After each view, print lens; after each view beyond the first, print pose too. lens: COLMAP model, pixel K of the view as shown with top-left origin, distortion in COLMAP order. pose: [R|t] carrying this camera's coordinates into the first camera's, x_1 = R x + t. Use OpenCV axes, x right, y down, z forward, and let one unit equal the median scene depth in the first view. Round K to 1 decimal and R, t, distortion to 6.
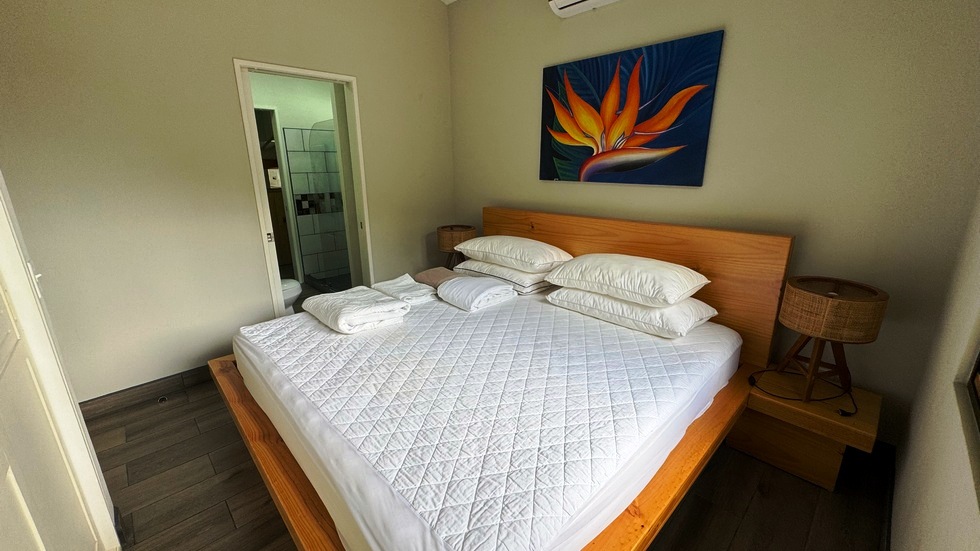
lens RADIAL K [[392.0, 0, 492.8], [0, 392.0, 276.6], [0, 0, 1]] dist [-0.001355, 0.000726]
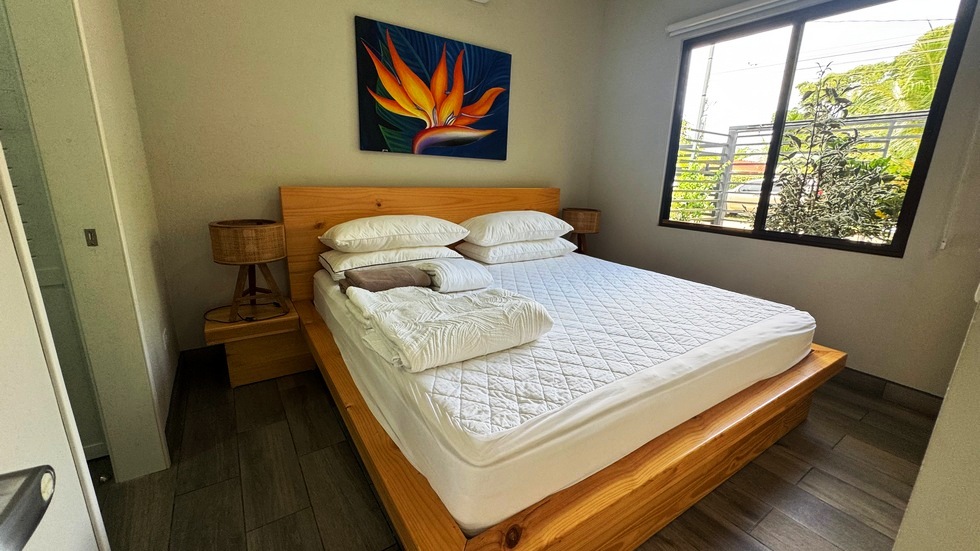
lens RADIAL K [[392.0, 0, 491.5], [0, 392.0, 276.1], [0, 0, 1]] dist [-0.001355, 0.000726]
pose [[0.177865, -0.234002, 0.955828, -0.830903], [0.240154, 0.952269, 0.188442, -0.094259], [-0.954301, 0.196028, 0.225572, 0.703234]]
